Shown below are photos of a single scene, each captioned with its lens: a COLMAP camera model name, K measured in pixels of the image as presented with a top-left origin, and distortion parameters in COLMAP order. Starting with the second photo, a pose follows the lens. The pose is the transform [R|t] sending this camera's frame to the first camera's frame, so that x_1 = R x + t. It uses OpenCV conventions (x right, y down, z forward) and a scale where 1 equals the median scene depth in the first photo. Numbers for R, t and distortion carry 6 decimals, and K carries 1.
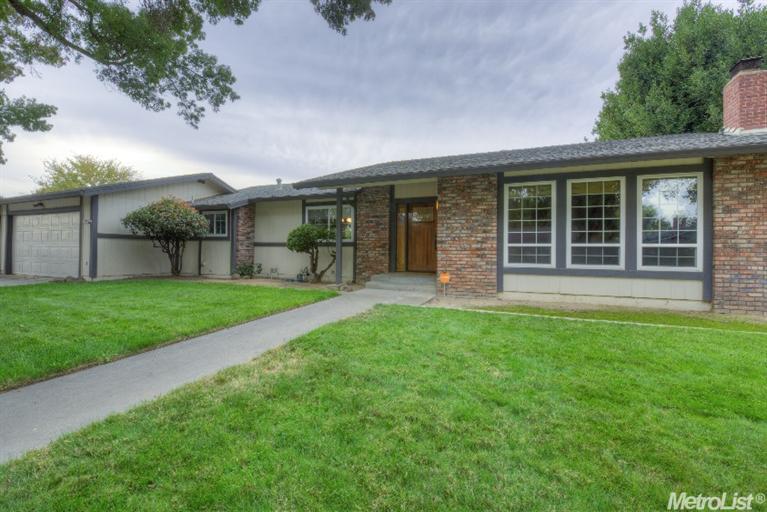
lens RADIAL K [[333.7, 0, 383.9], [0, 333.7, 250.5], [0, 0, 1]] dist [-0.017301, -0.002807]
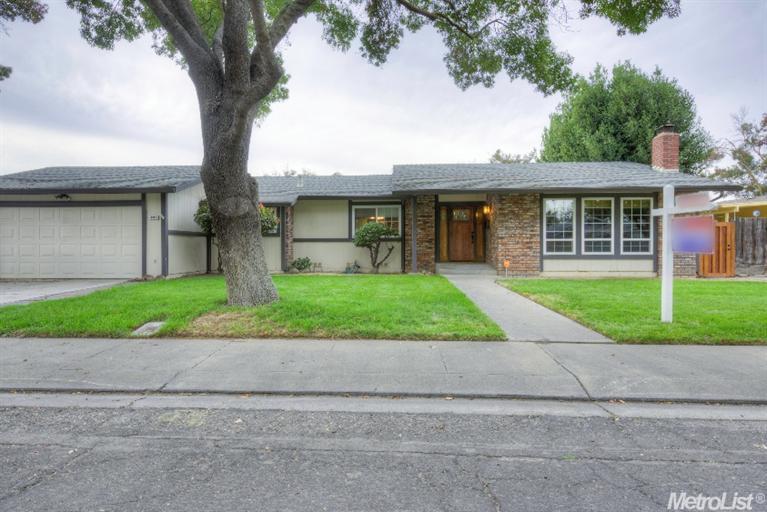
lens RADIAL K [[418.2, 0, 383.0], [0, 418.2, 251.3], [0, 0, 1]] dist [-0.003671, 0.000758]
pose [[0.940358, -0.014319, 0.339886, -0.938641], [0.010813, 0.999867, 0.012207, 0.003488], [-0.340016, -0.007804, 0.940387, -0.500393]]
